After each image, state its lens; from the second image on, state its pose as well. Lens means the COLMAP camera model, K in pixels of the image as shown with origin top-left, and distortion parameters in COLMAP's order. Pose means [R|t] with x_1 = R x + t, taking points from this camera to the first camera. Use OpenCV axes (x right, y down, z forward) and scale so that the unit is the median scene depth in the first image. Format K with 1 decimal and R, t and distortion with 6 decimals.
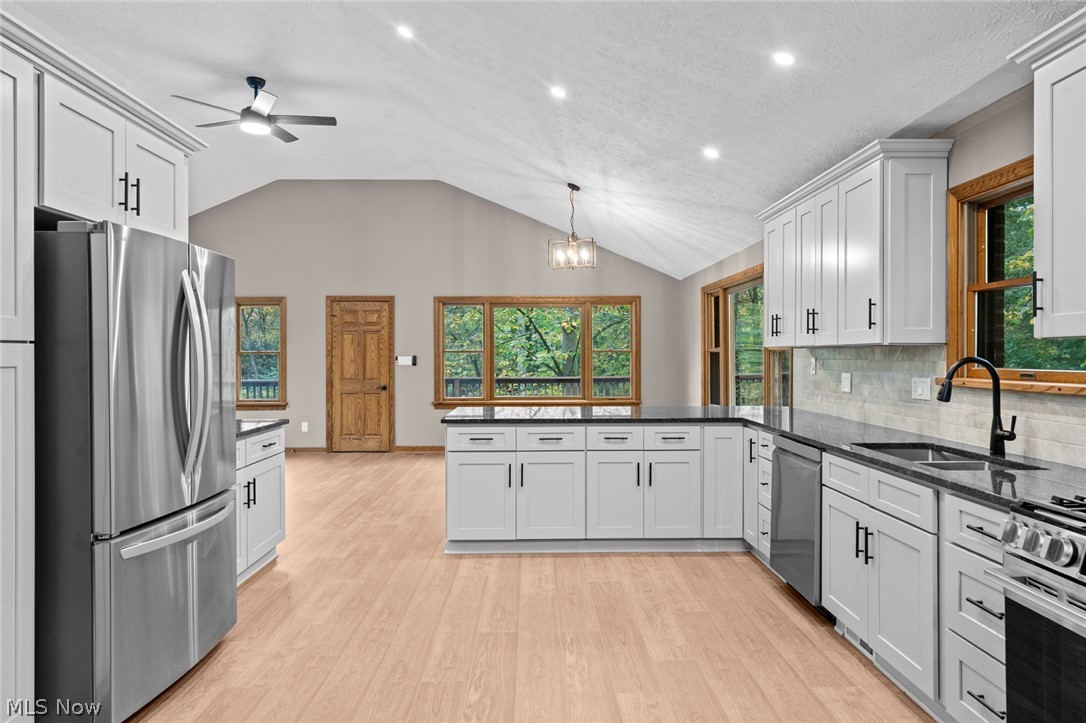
lens RADIAL K [[676.5, 0, 544.7], [0, 676.5, 354.6], [0, 0, 1]] dist [0.003344, -0.001323]
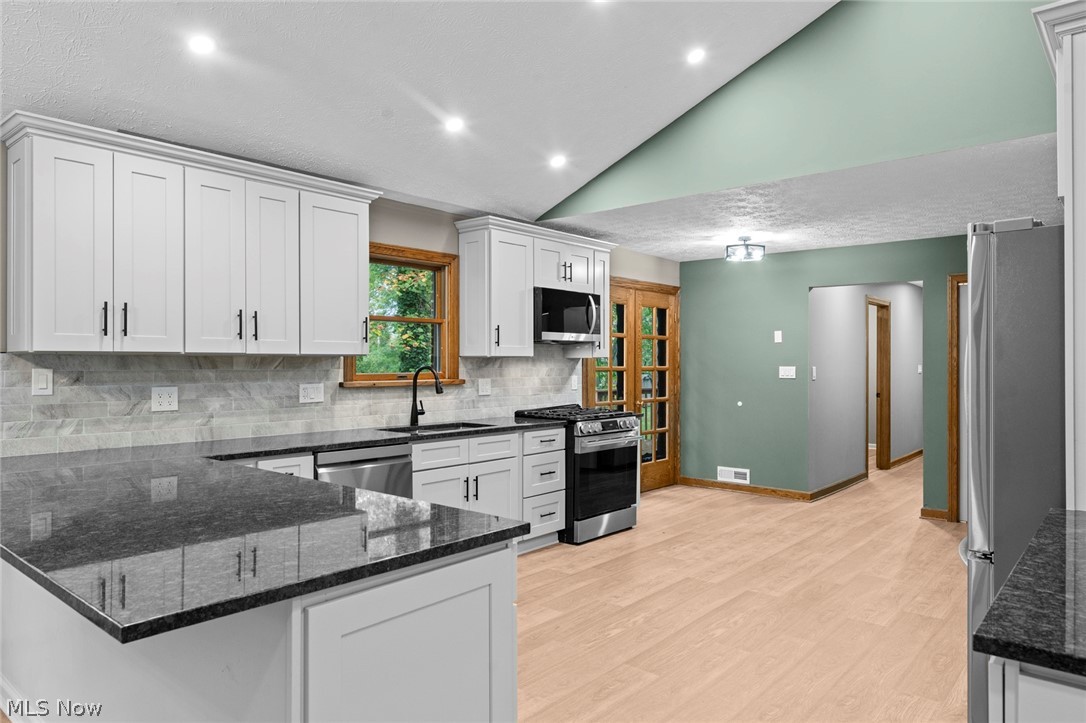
lens RADIAL K [[703.6, 0, 543.0], [0, 703.6, 361.5], [0, 0, 1]] dist [0.002435, 0.002676]
pose [[-0.747604, 0.004053, 0.664133, -0.577082], [0.000883, 0.999987, -0.005109, 0.001894], [-0.664144, -0.003233, -0.747597, 1.727426]]
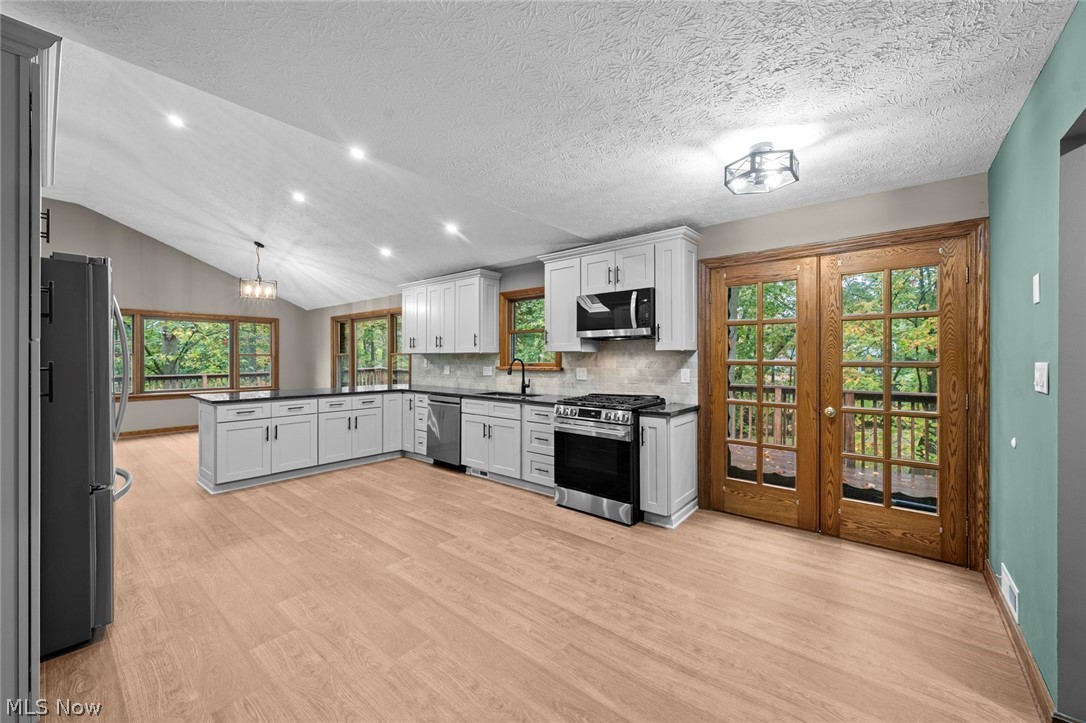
lens RADIAL K [[417.8, 0, 544.7], [0, 417.8, 357.6], [0, 0, 1]] dist [-0.001084, -0.000233]
pose [[0.655066, 0.003582, 0.755564, -0.478472], [-0.002637, 0.999994, -0.002455, 0.004025], [-0.755567, -0.000384, 0.655071, -0.158235]]
